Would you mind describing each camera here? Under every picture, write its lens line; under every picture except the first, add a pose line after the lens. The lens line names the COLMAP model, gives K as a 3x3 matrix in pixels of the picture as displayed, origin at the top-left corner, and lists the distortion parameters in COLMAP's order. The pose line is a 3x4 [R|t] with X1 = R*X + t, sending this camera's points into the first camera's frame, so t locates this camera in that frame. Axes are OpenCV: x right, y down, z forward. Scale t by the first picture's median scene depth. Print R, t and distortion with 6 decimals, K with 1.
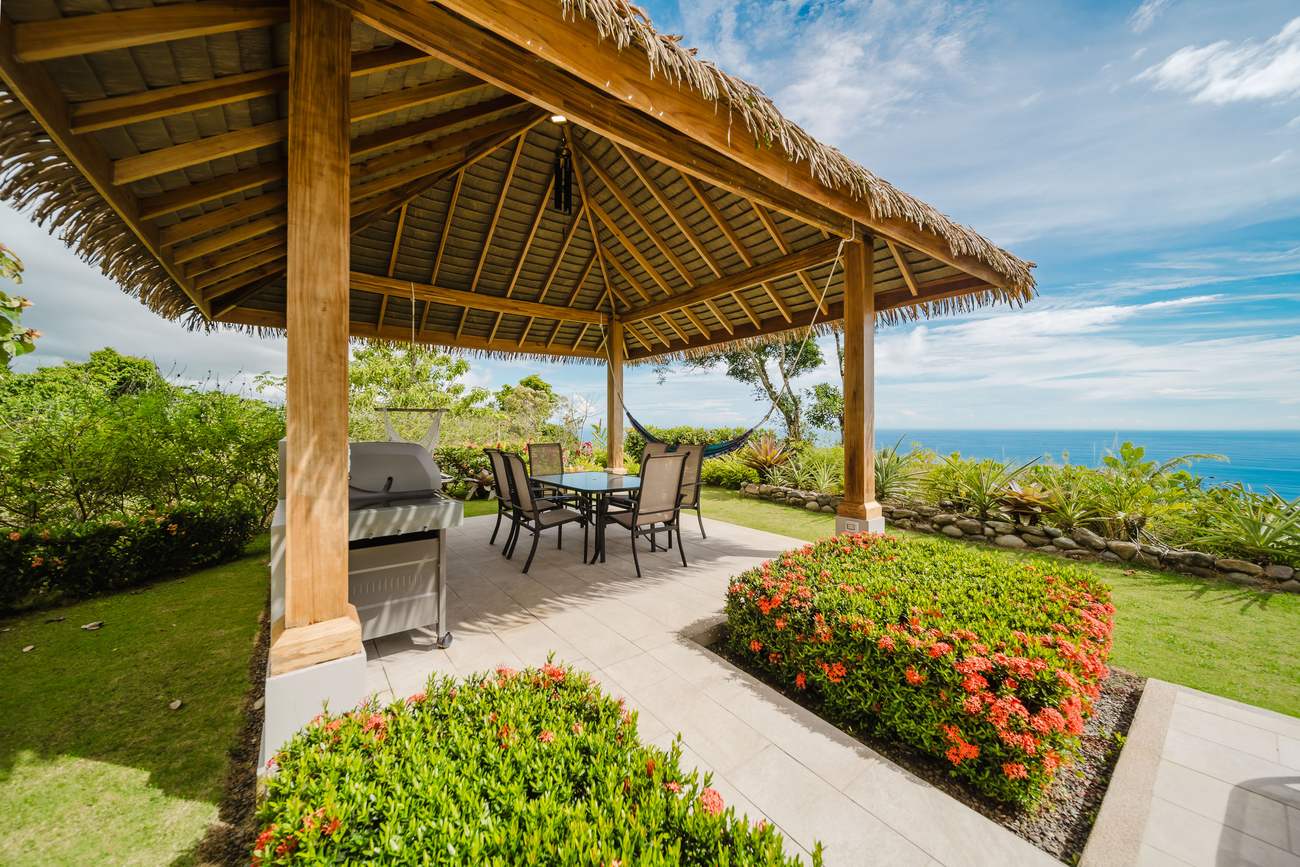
lens RADIAL K [[461.3, 0, 650.0], [0, 461.3, 433.5], [0, 0, 1]] dist [-0.001666, -0.000176]
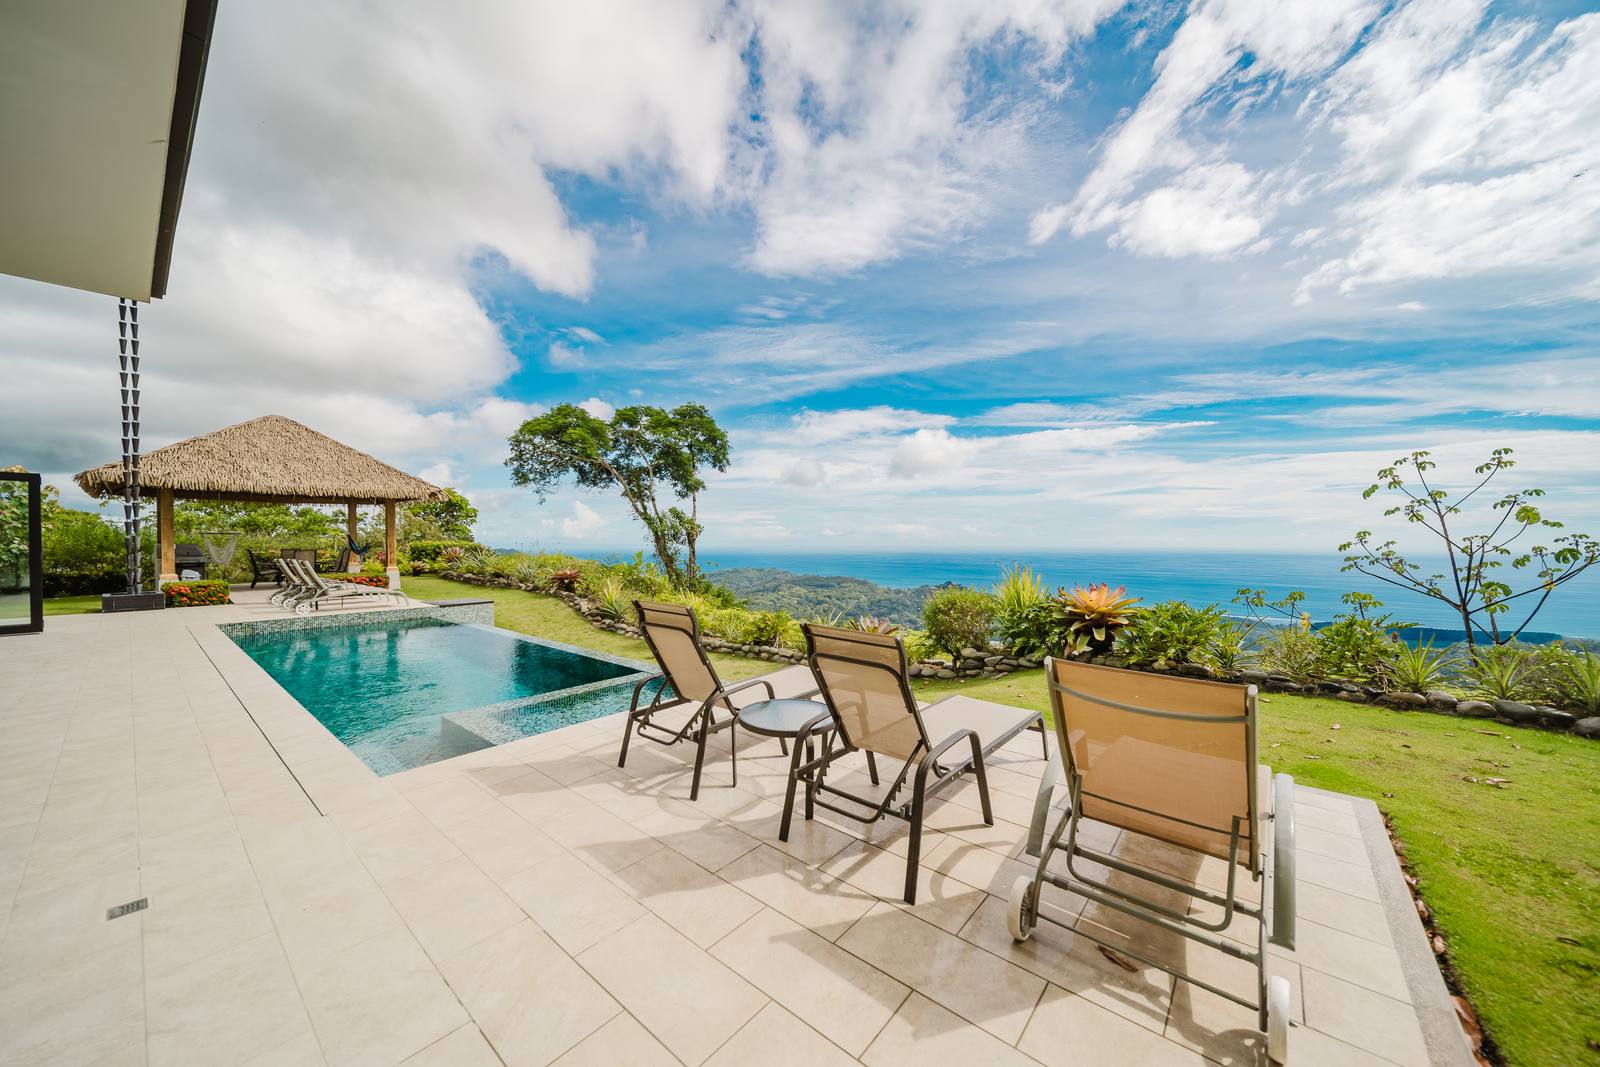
lens RADIAL K [[567.8, 0, 800.0], [0, 567.8, 533.5], [0, 0, 1]] dist [-0.001666, -0.000176]
pose [[0.974939, 0.006208, 0.222386, 0.281634], [0.001242, 0.999443, -0.033346, 0.008309], [-0.222469, 0.032786, 0.974388, -0.398604]]
